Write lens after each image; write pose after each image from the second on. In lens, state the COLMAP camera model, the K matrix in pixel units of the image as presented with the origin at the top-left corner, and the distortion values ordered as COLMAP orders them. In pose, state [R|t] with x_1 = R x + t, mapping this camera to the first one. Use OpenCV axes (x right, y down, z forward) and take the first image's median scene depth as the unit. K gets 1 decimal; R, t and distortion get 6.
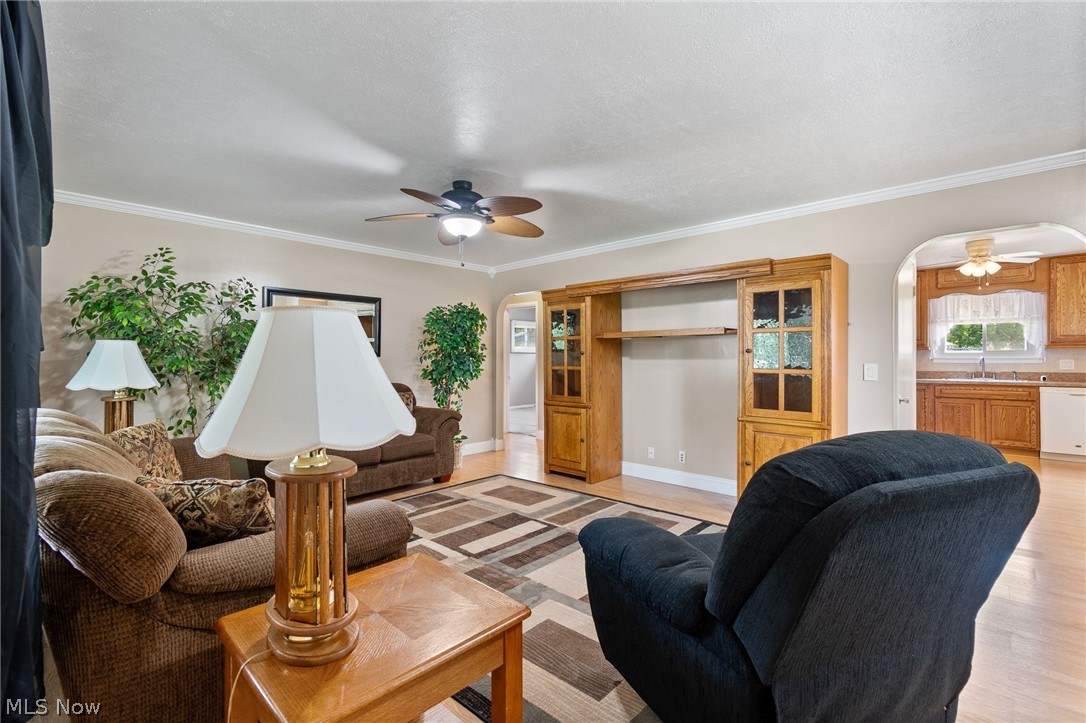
lens RADIAL K [[488.6, 0, 544.9], [0, 488.6, 356.1], [0, 0, 1]] dist [0.000936, -0.000110]
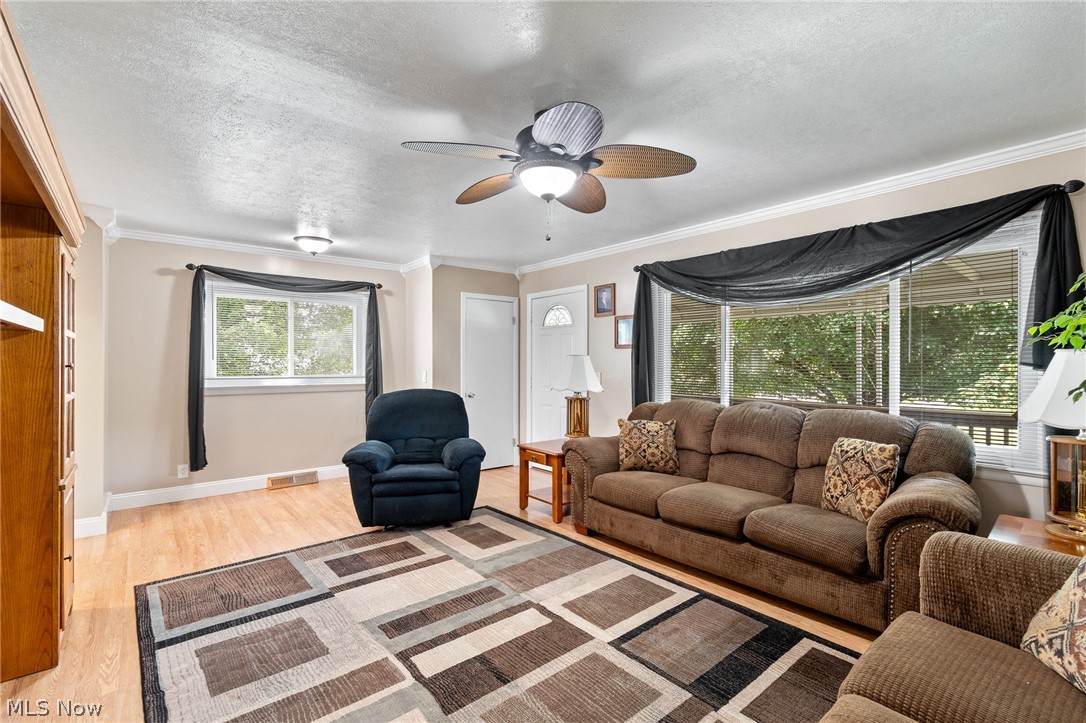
lens RADIAL K [[488.6, 0, 542.6], [0, 488.6, 361.2], [0, 0, 1]] dist [0.000936, -0.000110]
pose [[-0.991735, -0.001913, 0.128287, -0.171080], [-0.002922, 0.999966, -0.007675, -0.007782], [-0.128268, -0.007987, -0.991707, 1.166721]]
